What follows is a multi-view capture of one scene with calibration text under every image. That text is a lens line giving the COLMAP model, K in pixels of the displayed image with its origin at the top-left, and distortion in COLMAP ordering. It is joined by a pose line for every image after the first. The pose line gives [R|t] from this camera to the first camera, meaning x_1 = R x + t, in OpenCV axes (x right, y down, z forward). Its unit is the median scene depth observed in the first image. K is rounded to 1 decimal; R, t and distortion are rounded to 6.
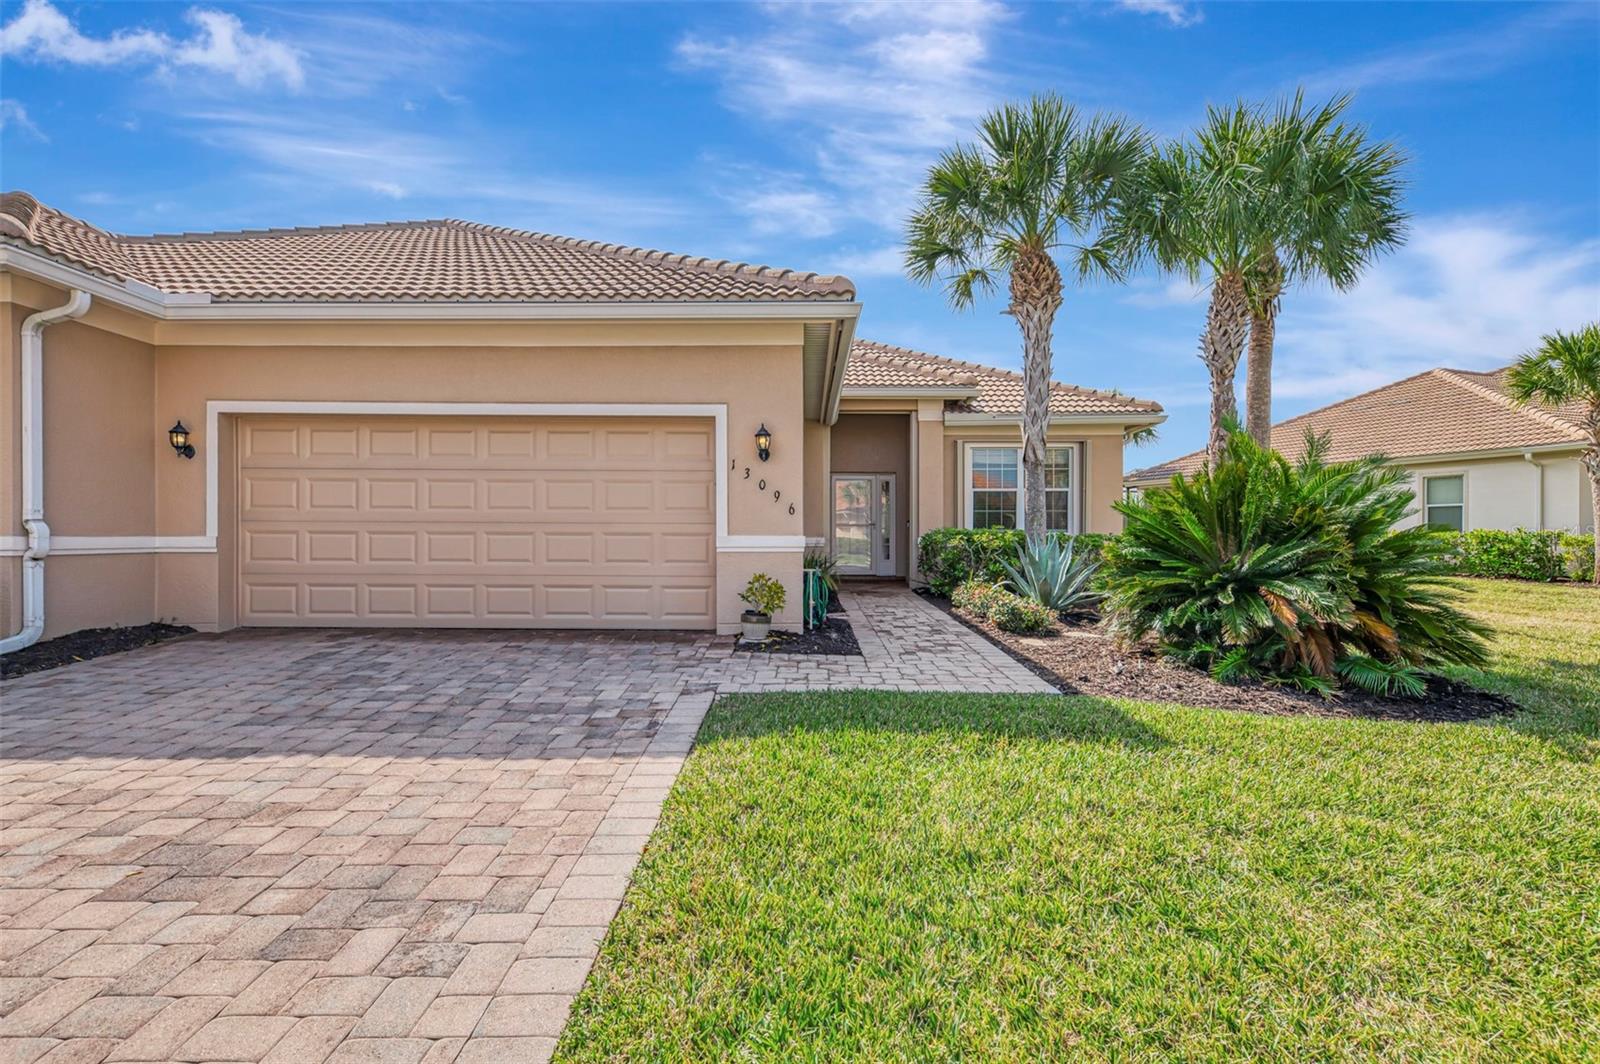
lens RADIAL K [[775.0, 0, 800.0], [0, 775.0, 532.0], [0, 0, 1]] dist [-0.001768, -0.000617]
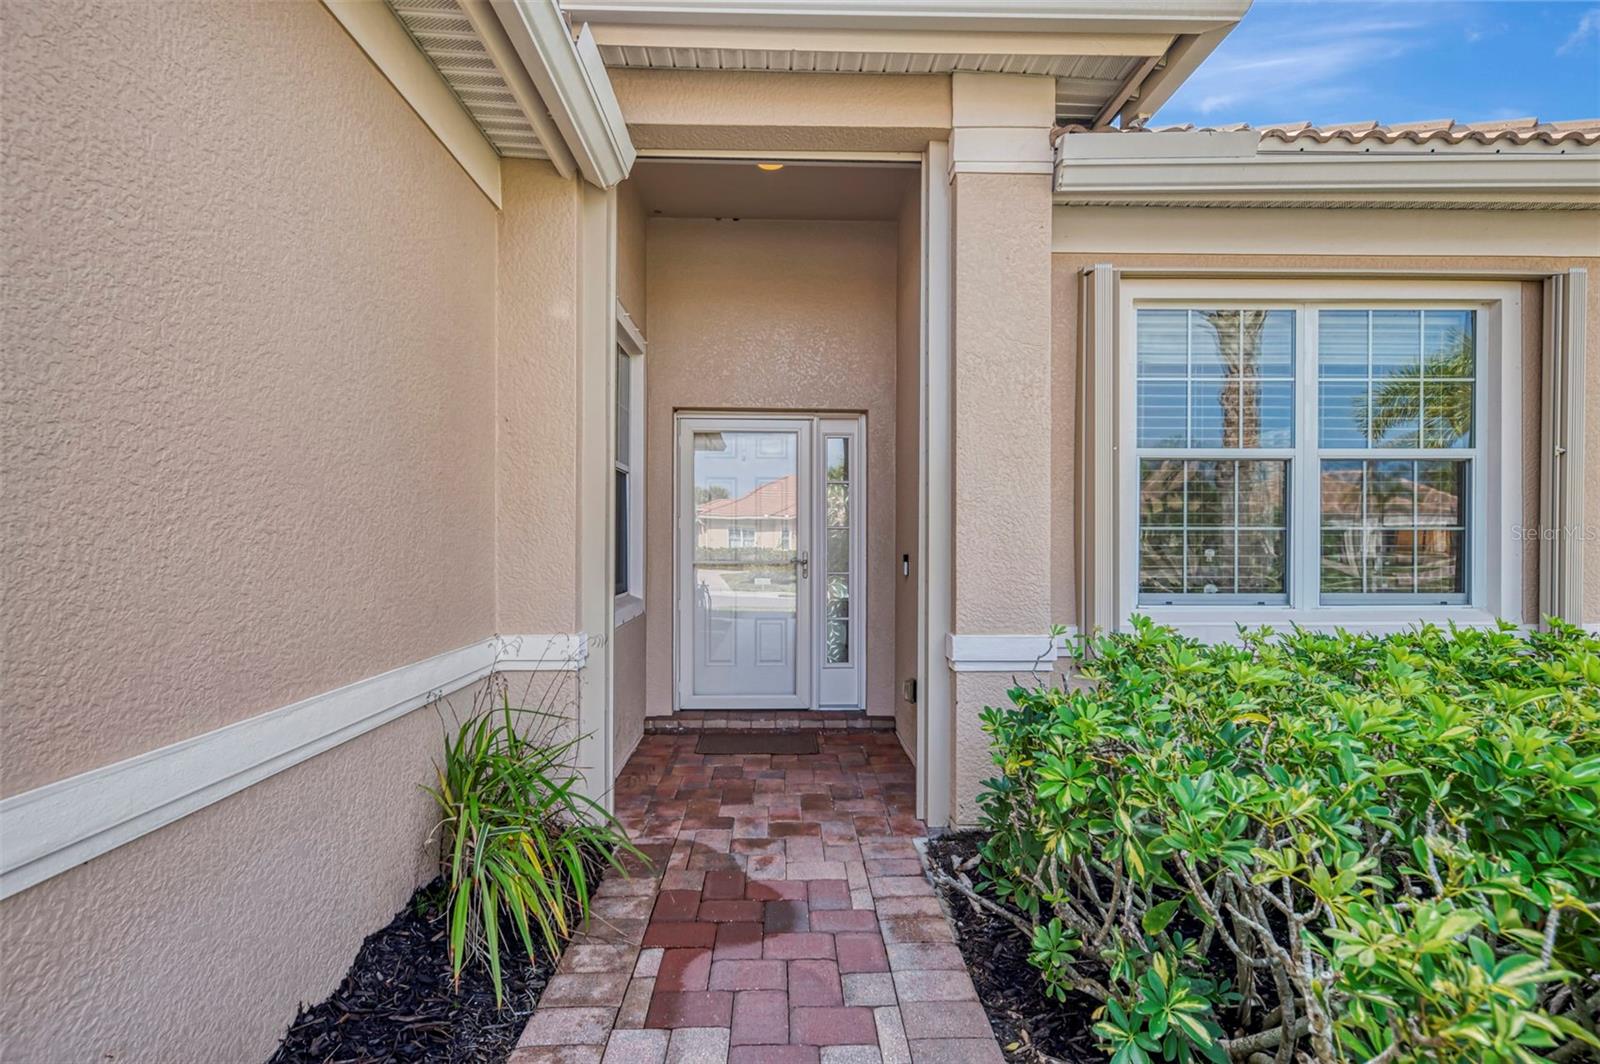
lens RADIAL K [[775.0, 0, 800.0], [0, 775.0, 532.0], [0, 0, 1]] dist [-0.001768, -0.000617]
pose [[0.999538, -0.003933, 0.030127, 0.173347], [0.003899, 0.999992, 0.001163, -0.052045], [-0.030131, -0.001045, 0.999545, 1.356790]]
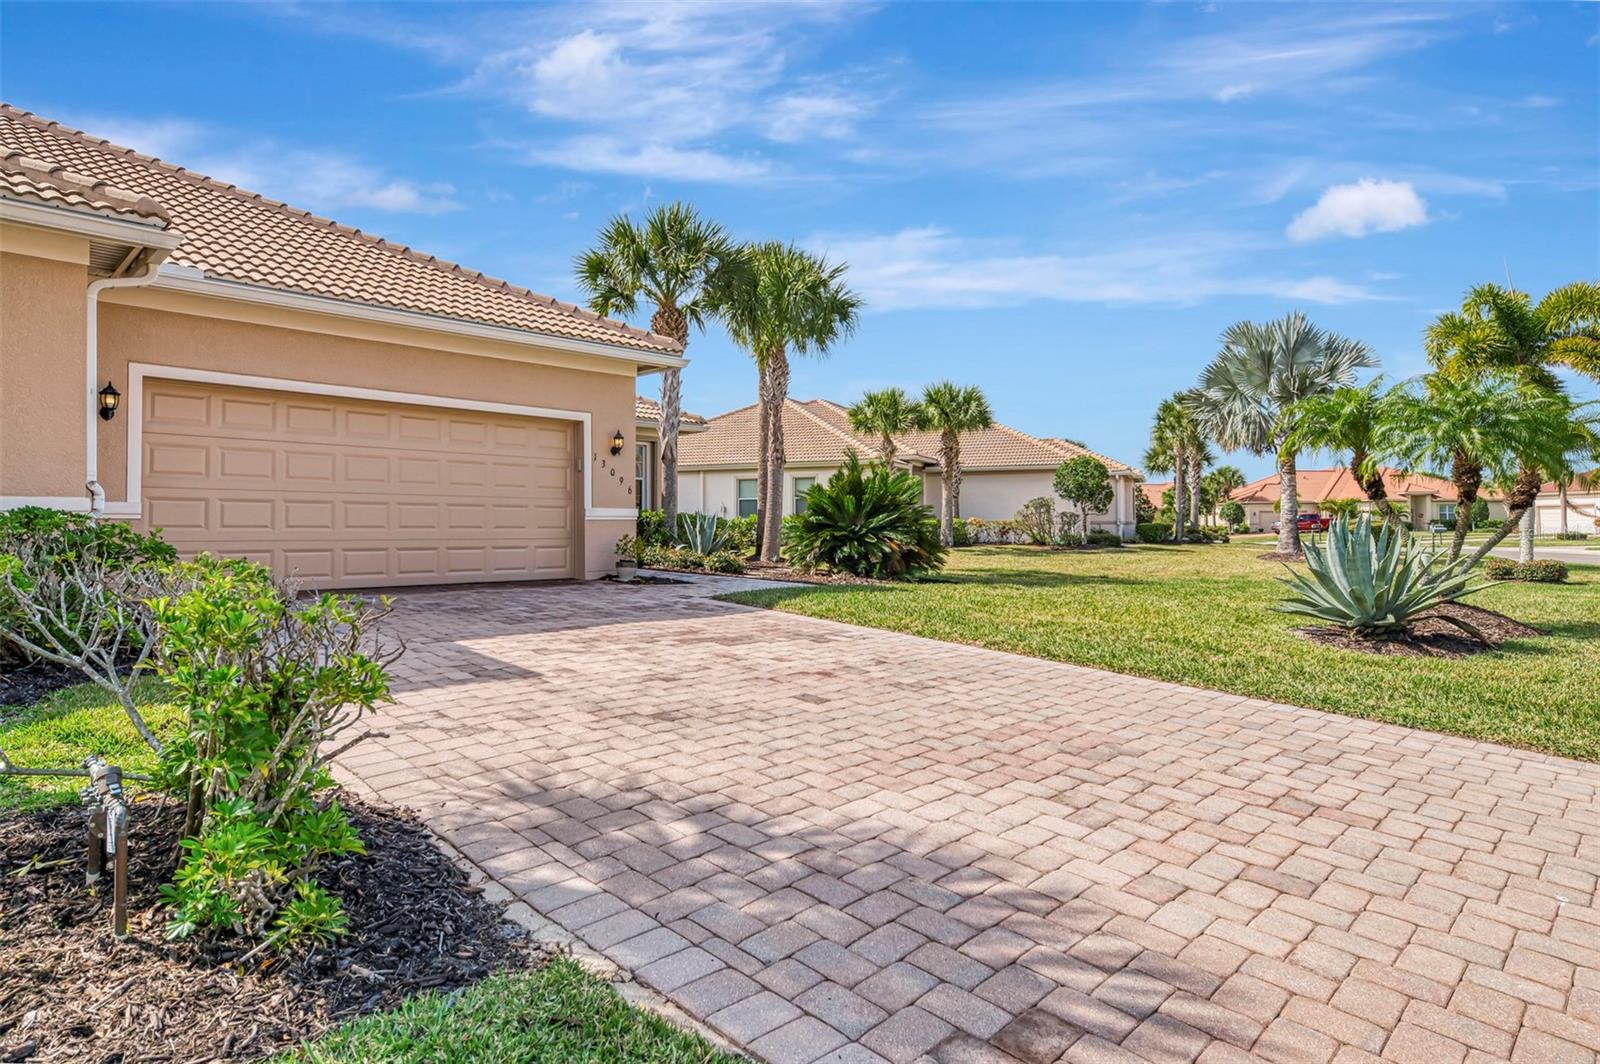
lens RADIAL K [[886.6, 0, 800.0], [0, 886.6, 532.0], [0, 0, 1]] dist [0.000150, 0.000200]
pose [[0.695983, -0.007198, 0.718022, -0.978801], [-0.000877, 0.999940, 0.010875, 0.030950], [-0.718058, -0.008198, 0.695935, -0.384078]]
